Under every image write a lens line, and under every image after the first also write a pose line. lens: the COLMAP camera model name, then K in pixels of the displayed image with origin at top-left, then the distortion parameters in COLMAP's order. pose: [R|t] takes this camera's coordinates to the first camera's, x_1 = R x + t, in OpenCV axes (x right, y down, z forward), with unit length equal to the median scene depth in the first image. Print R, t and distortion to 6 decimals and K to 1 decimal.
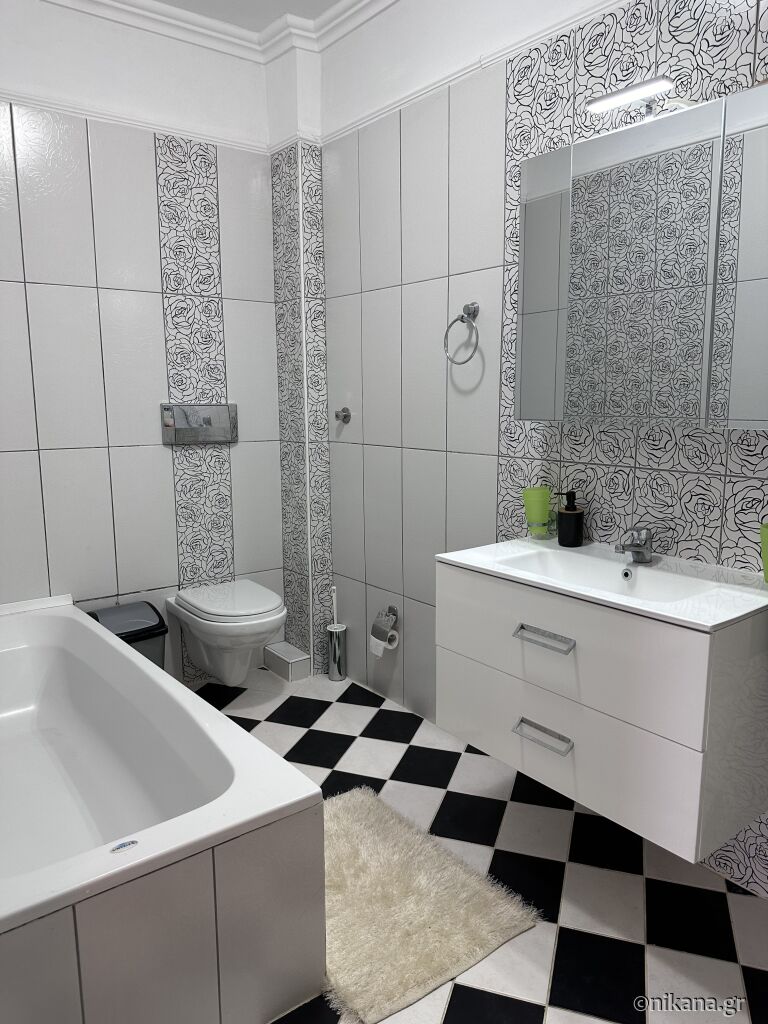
lens RADIAL K [[732.3, 0, 387.2], [0, 732.3, 508.4], [0, 0, 1]] dist [0.053751, -0.065667]
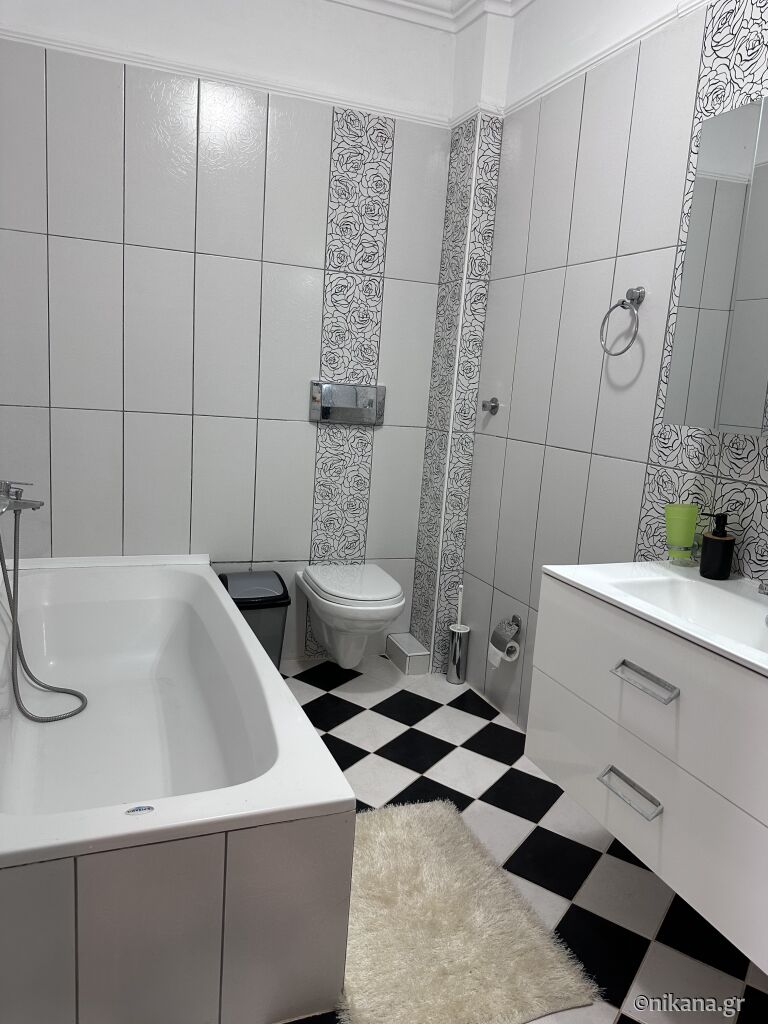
lens RADIAL K [[732.3, 0, 387.4], [0, 732.3, 512.3], [0, 0, 1]] dist [0.053751, -0.065667]
pose [[0.956436, 0.119983, -0.266148, 0.098371], [-0.116791, 0.992766, 0.027850, -0.003035], [0.267564, 0.004447, 0.963530, 0.073396]]
